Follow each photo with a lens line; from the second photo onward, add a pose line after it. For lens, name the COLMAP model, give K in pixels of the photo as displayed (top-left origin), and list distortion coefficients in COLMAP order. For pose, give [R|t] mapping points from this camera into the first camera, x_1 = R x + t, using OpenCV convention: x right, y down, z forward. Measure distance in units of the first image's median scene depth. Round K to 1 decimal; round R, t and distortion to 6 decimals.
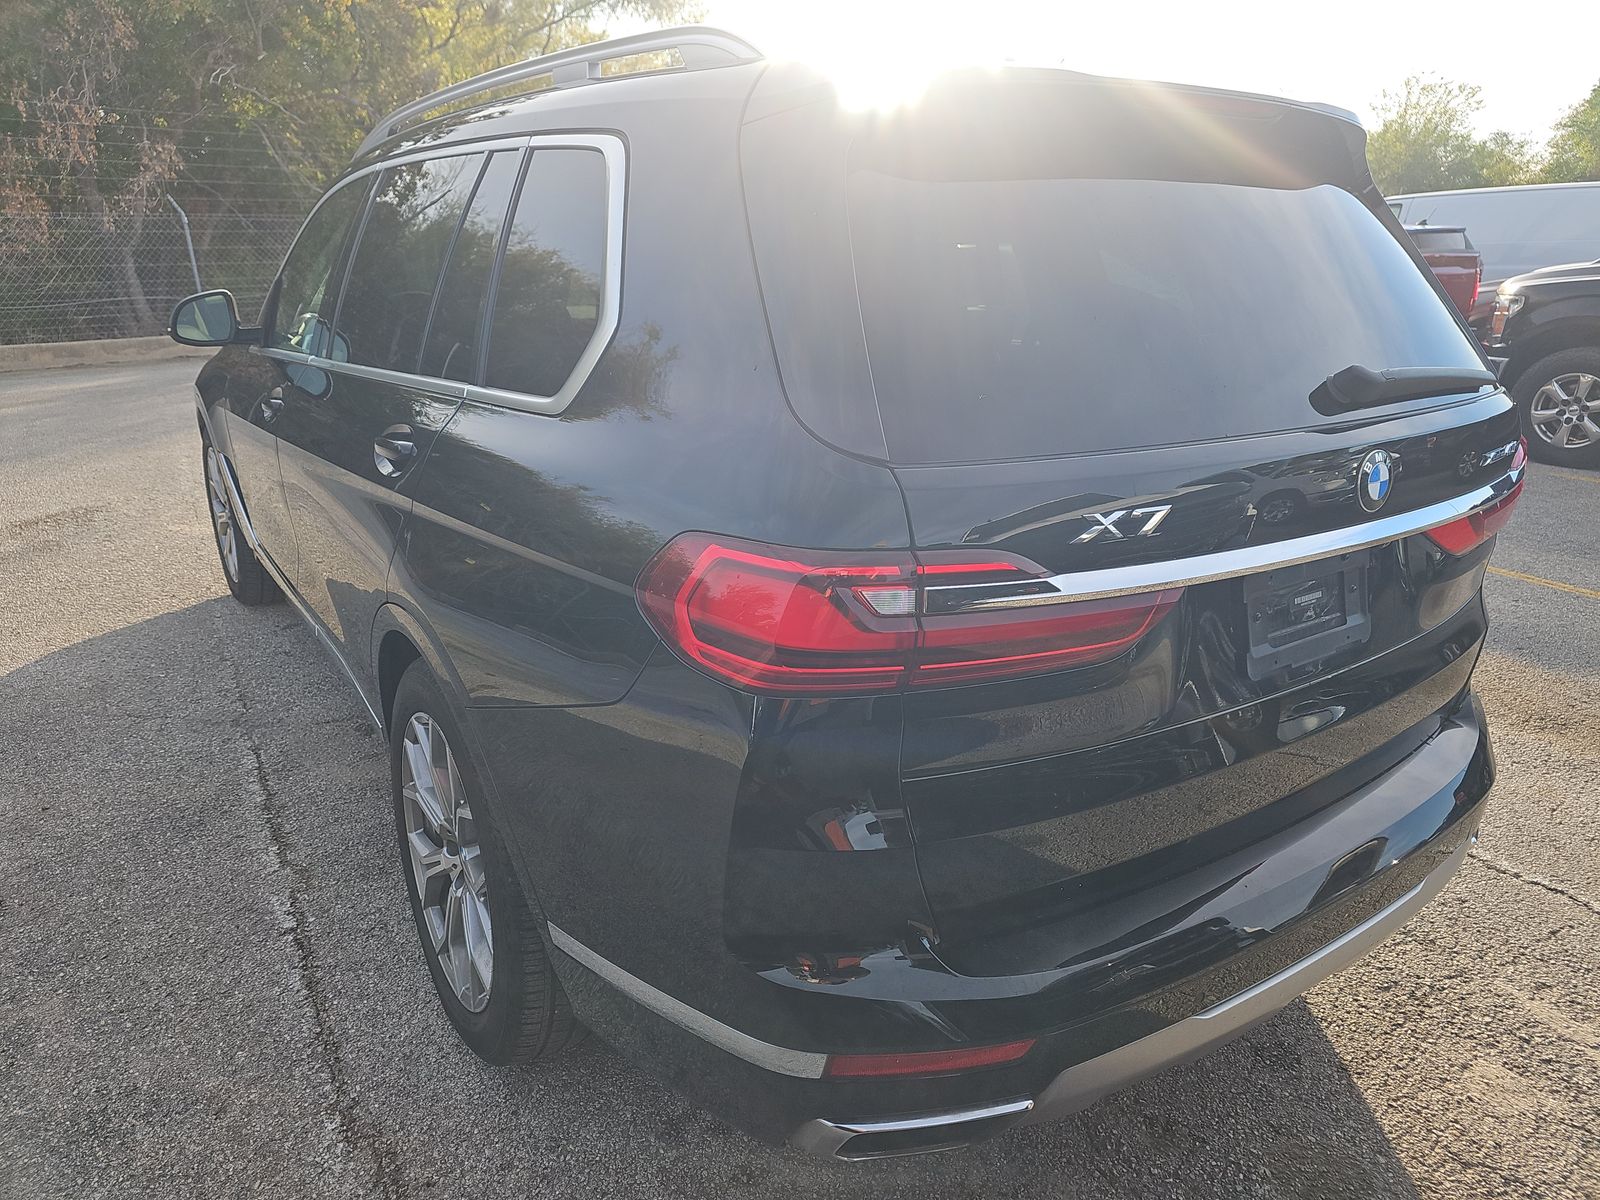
lens RADIAL K [[1095.2, 0, 824.0], [0, 1095.2, 604.8], [0, 0, 1]] dist [0.031395, -0.037835]
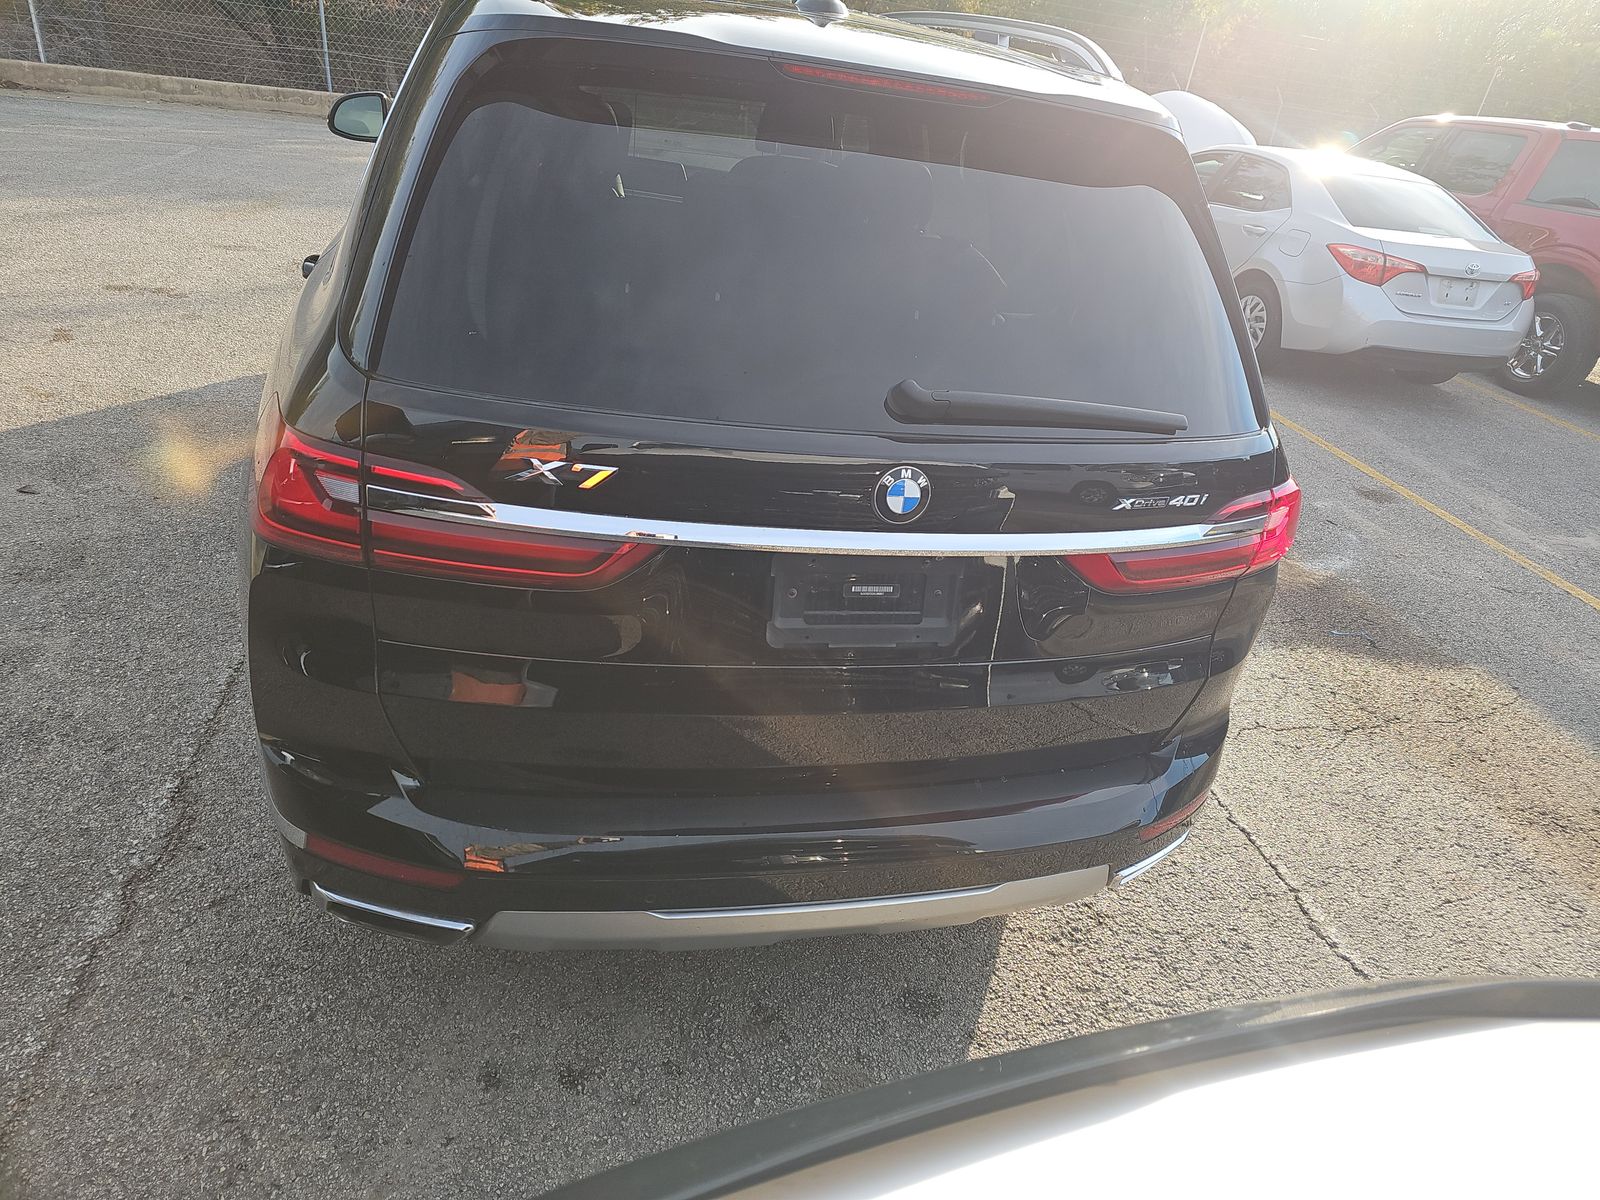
lens RADIAL K [[1095.2, 0, 824.0], [0, 1095.2, 604.8], [0, 0, 1]] dist [0.031395, -0.037835]
pose [[0.932216, 0.270467, -0.240461, 0.543297], [-0.237750, 0.958628, 0.156545, -0.121102], [0.272853, -0.088764, 0.957952, -0.013667]]
